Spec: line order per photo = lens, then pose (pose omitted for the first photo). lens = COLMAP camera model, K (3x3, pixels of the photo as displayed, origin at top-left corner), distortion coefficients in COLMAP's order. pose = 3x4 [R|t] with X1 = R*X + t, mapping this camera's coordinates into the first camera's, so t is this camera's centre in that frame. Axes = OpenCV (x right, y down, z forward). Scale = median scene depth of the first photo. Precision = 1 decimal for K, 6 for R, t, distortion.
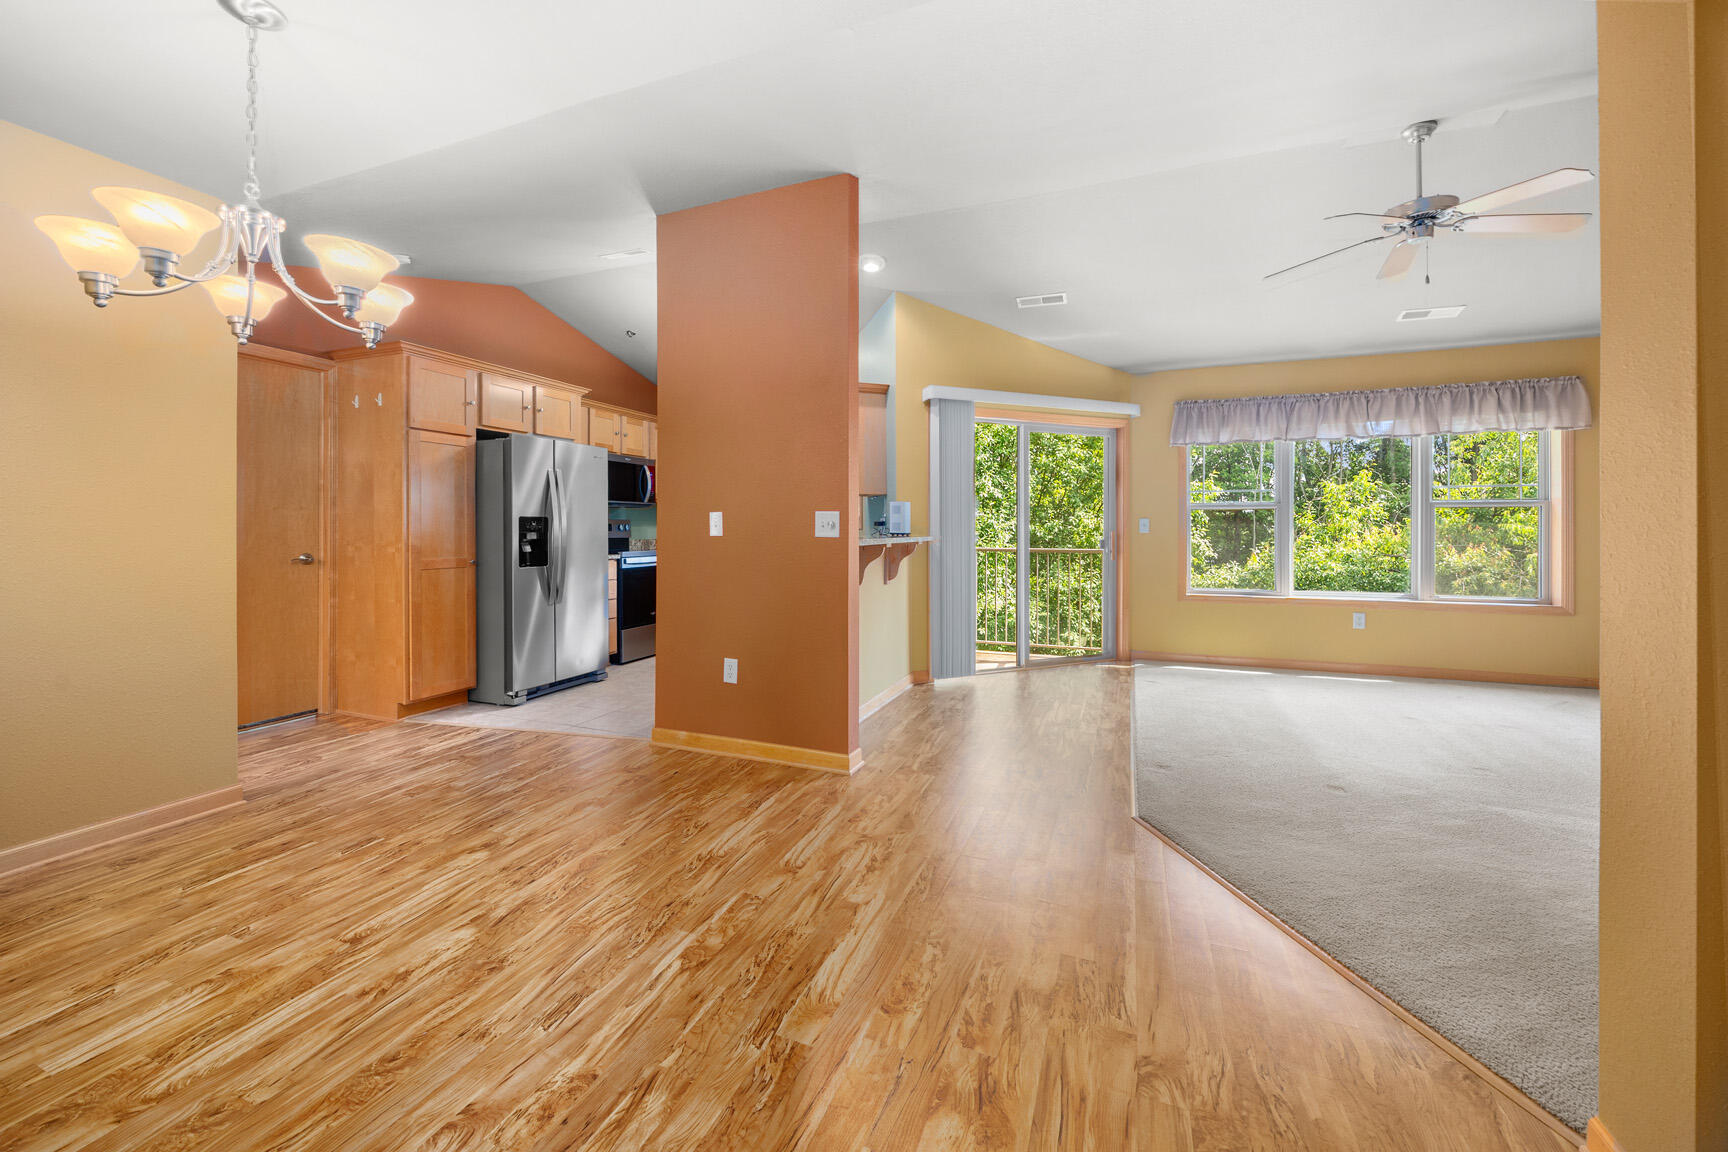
lens RADIAL K [[679.9, 0, 864.5], [0, 679.9, 531.3], [0, 0, 1]] dist [-0.001943, -0.000417]
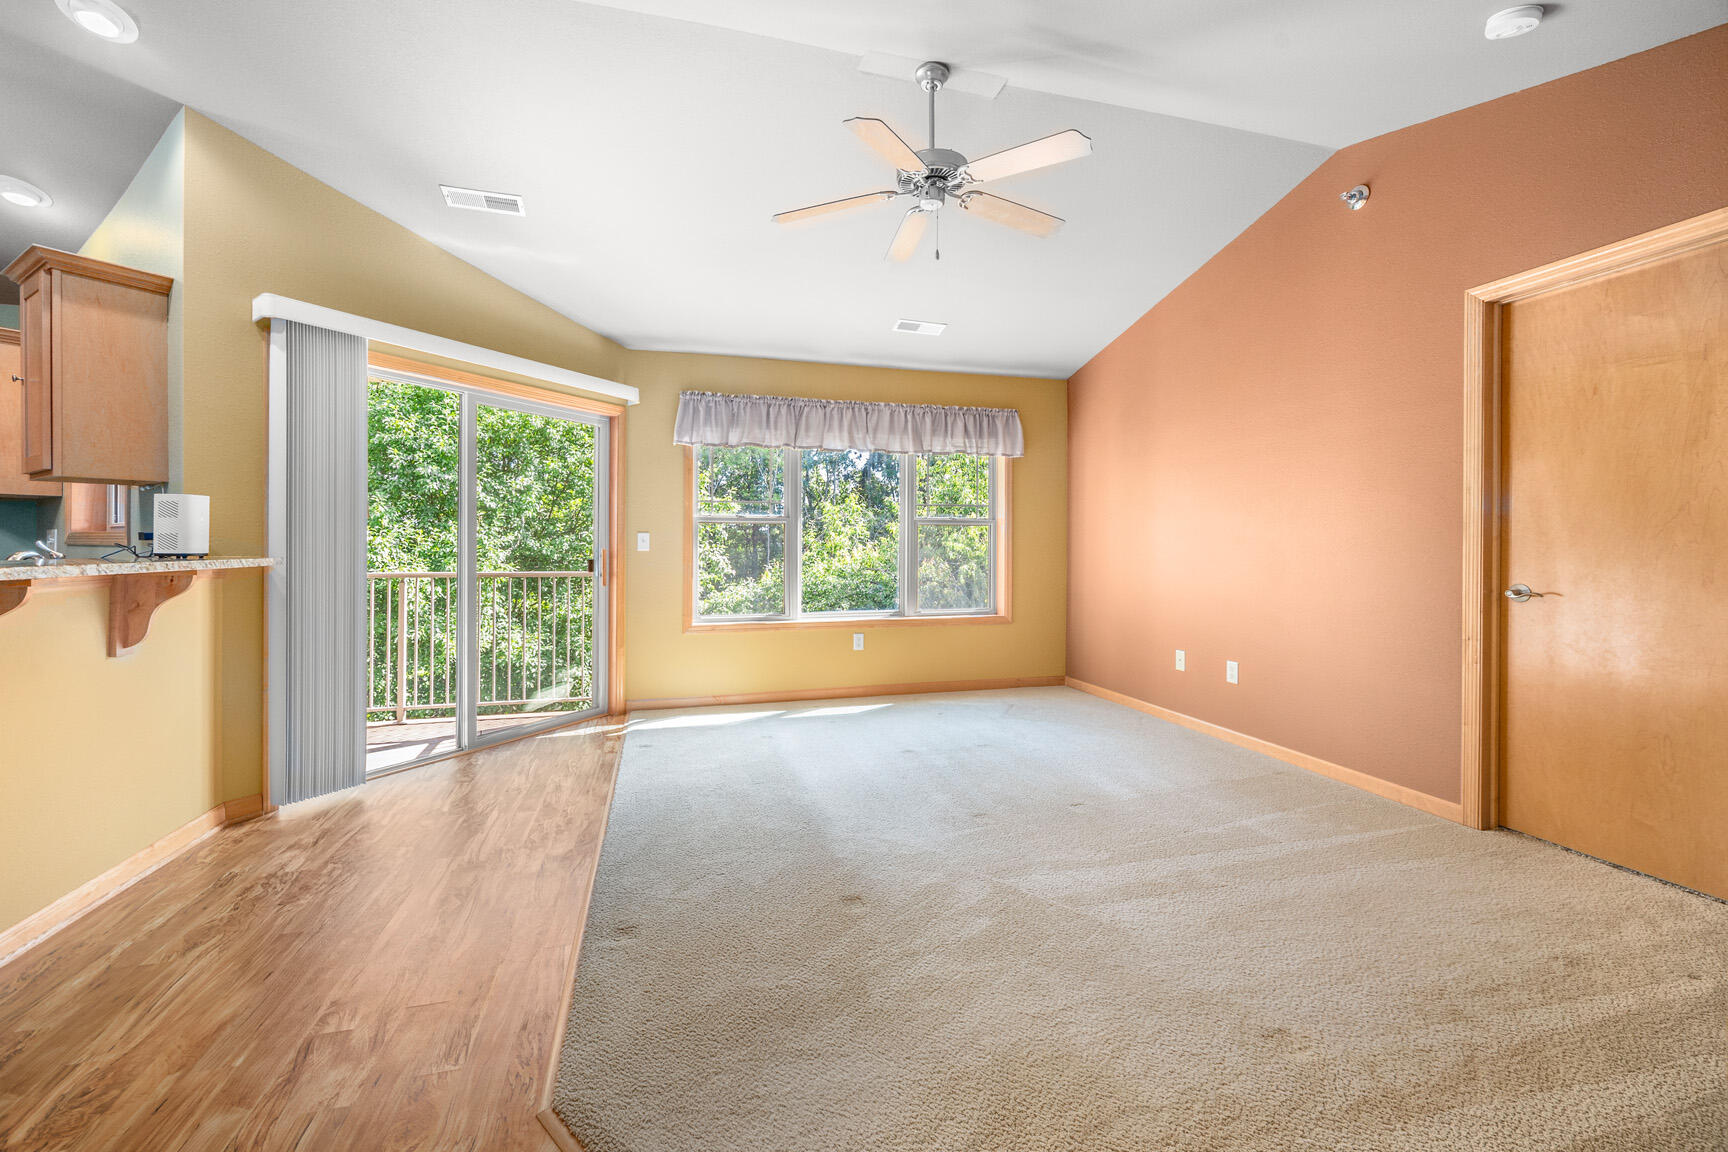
lens RADIAL K [[679.9, 0, 855.1], [0, 679.9, 545.8], [0, 0, 1]] dist [-0.001943, -0.000417]
pose [[0.798544, 0.001756, 0.601934, 0.306214], [-0.000209, 0.999996, -0.002641, -0.003967], [-0.601937, 0.001983, 0.798541, 0.502306]]
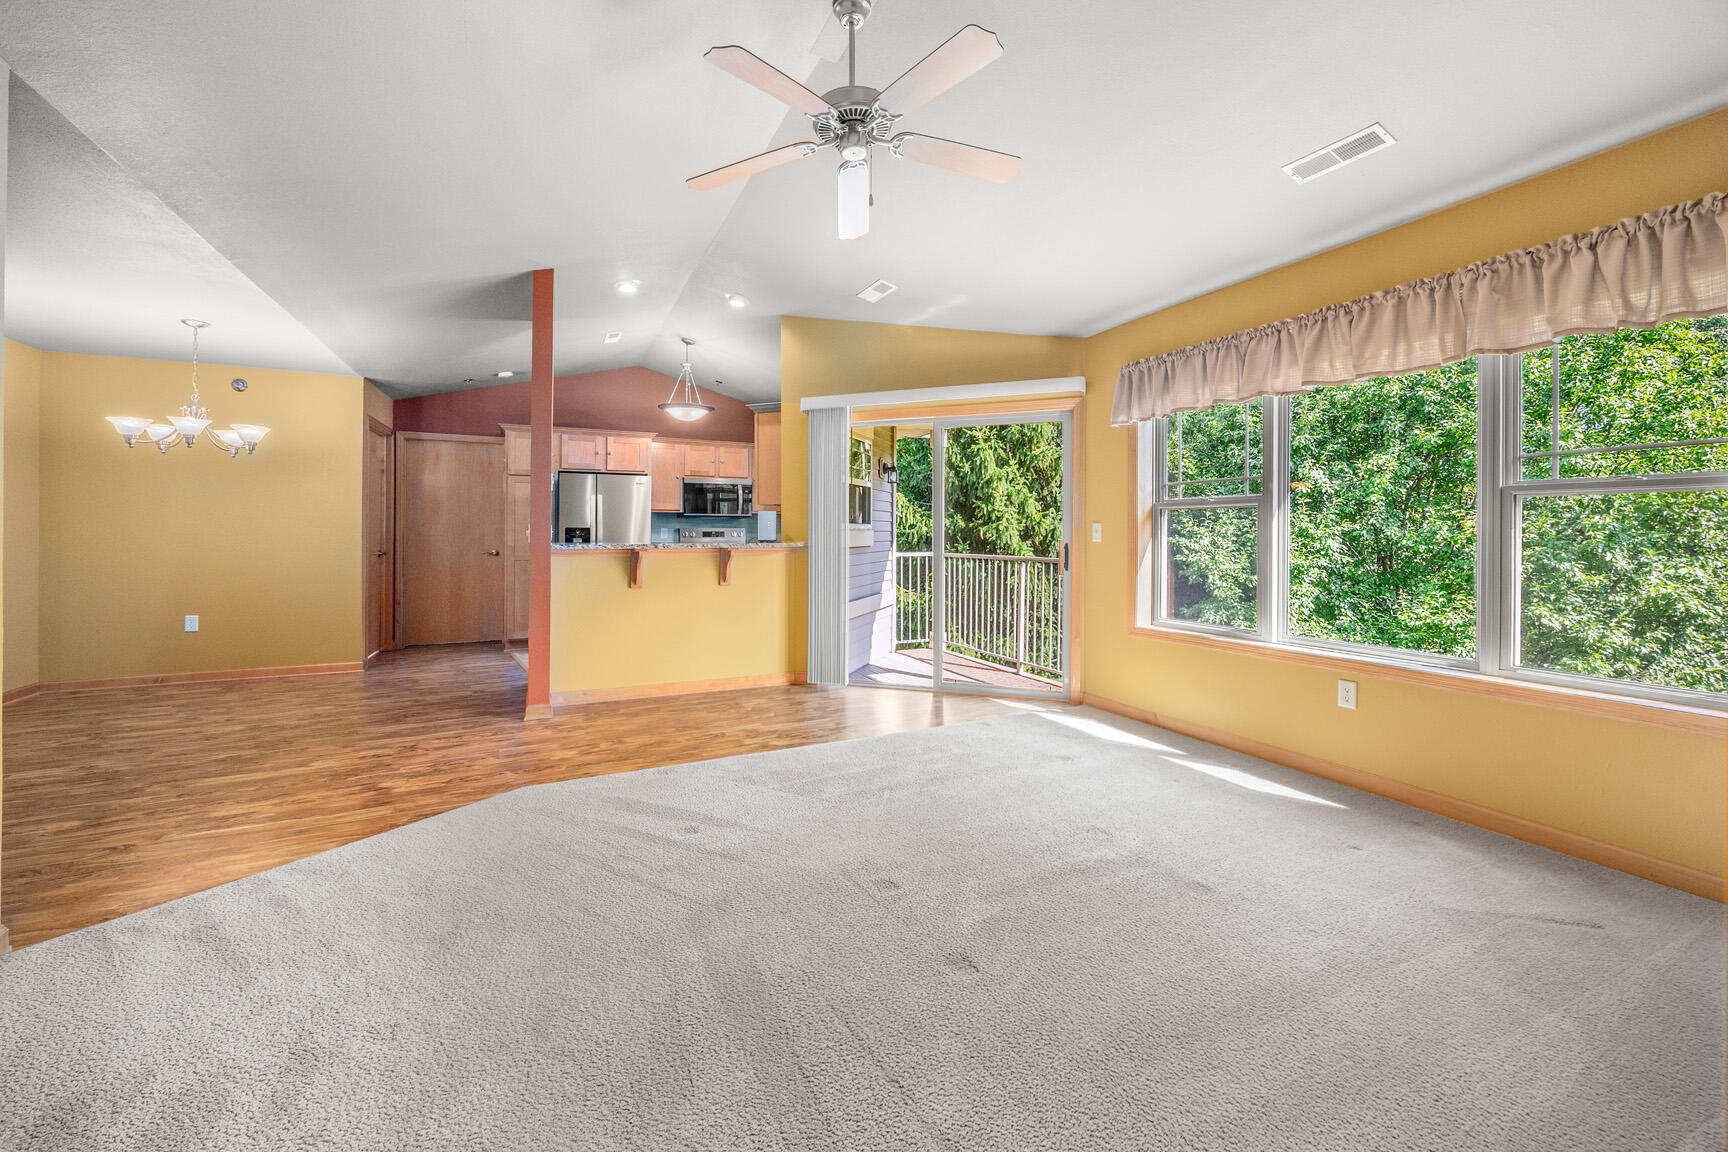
lens RADIAL K [[679.9, 0, 859.3], [0, 679.9, 525.9], [0, 0, 1]] dist [-0.001943, -0.000417]
pose [[0.725508, -0.006328, -0.688185, 1.797028], [-0.001632, 0.999939, -0.010915, -0.016000], [0.688212, 0.009042, 0.725453, 0.614517]]
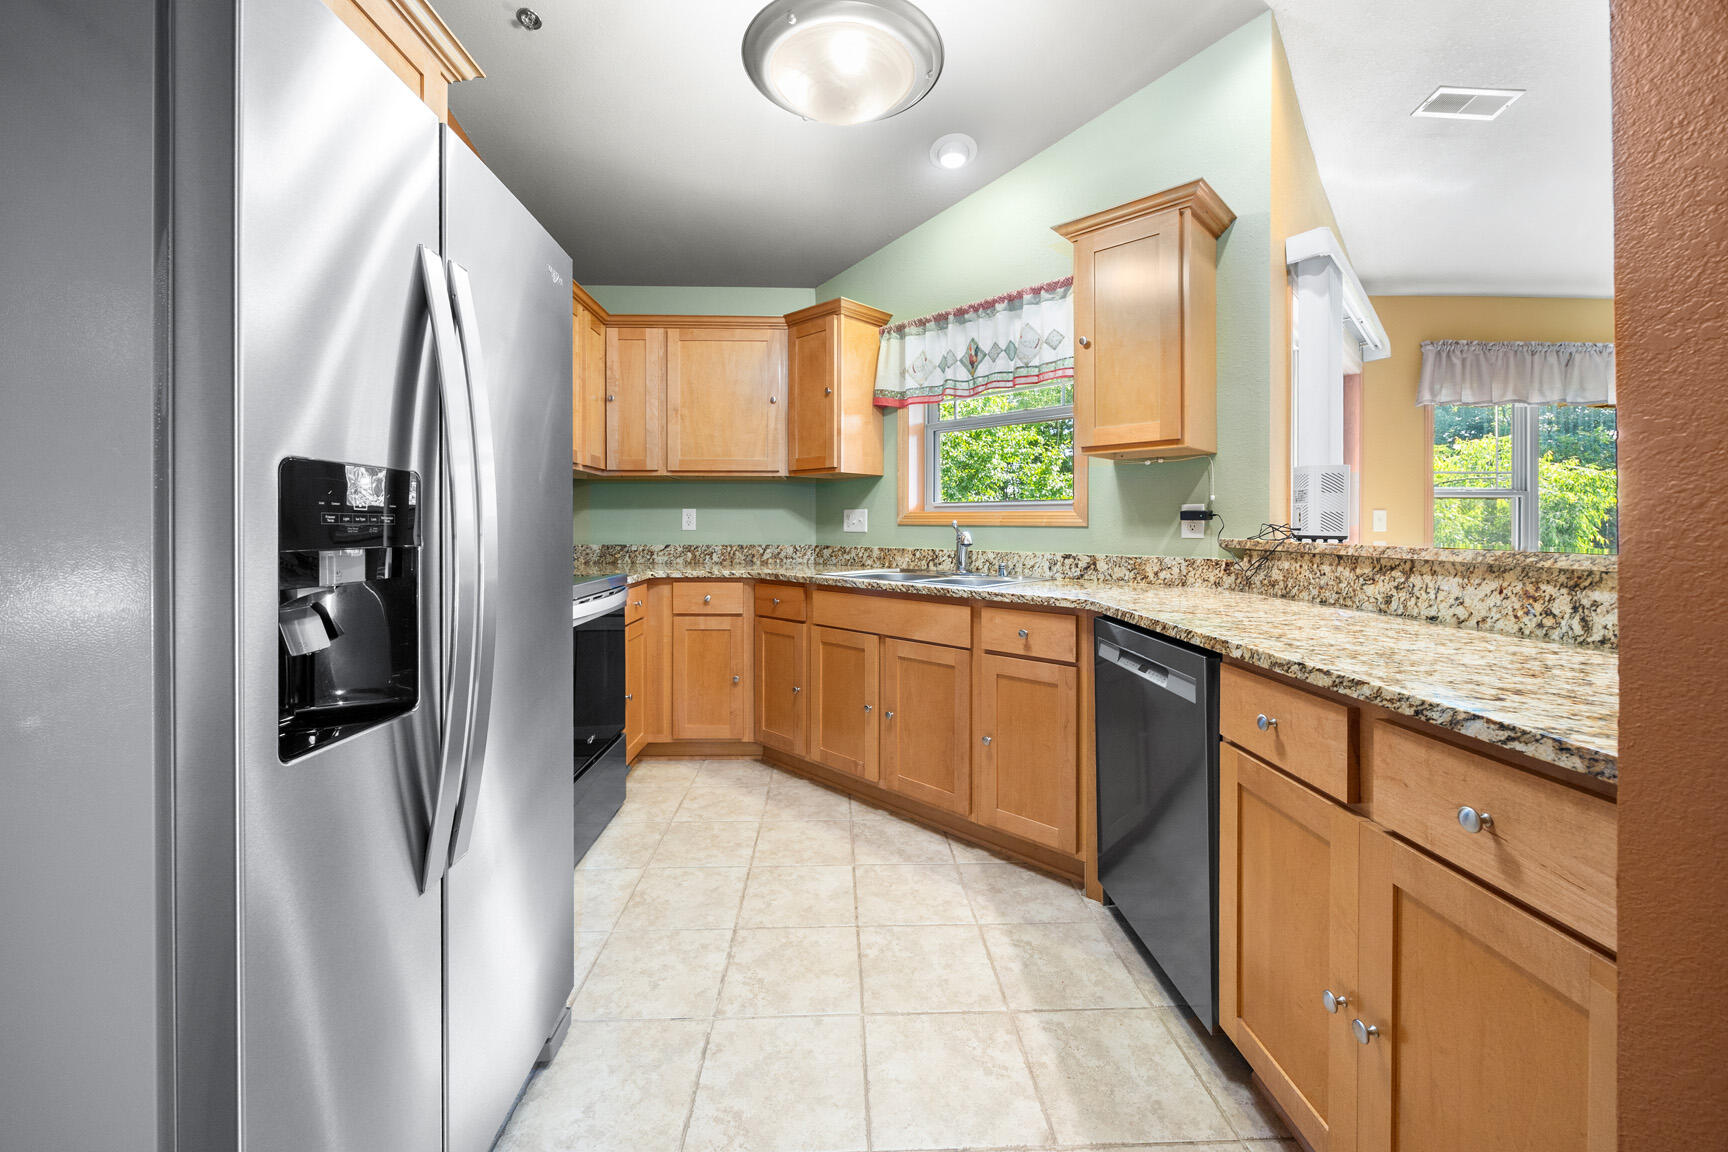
lens RADIAL K [[679.9, 0, 856.0], [0, 679.9, 520.5], [0, 0, 1]] dist [-0.001943, -0.000417]
pose [[0.924843, 0.003952, 0.380330, -0.746079], [-0.000761, 0.999963, -0.008540, -0.008755], [-0.380349, 0.007609, 0.924812, 1.337135]]
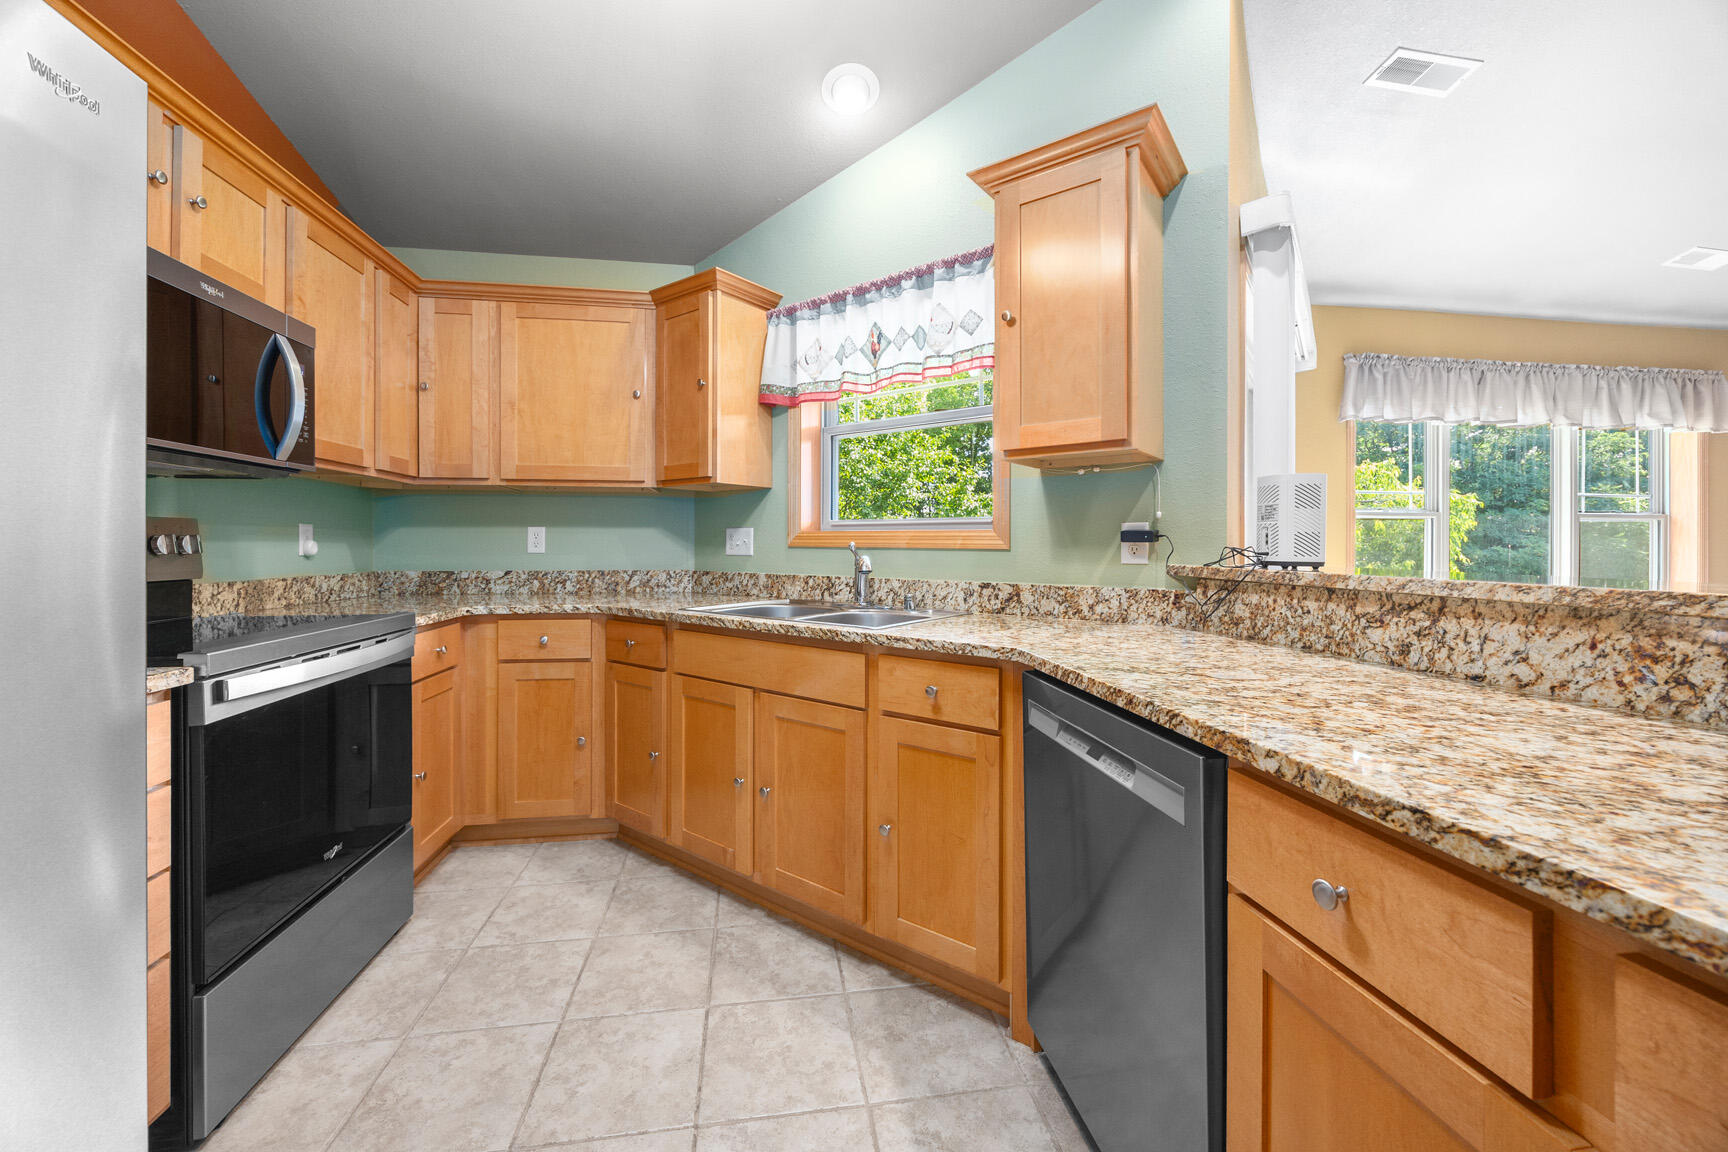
lens RADIAL K [[679.9, 0, 860.4], [0, 679.9, 540.8], [0, 0, 1]] dist [-0.001943, -0.000417]
pose [[0.869582, 0.004533, 0.493769, -0.607169], [-0.000600, 0.999967, -0.008122, -0.012632], [-0.493789, 0.006766, 0.869555, 1.515401]]
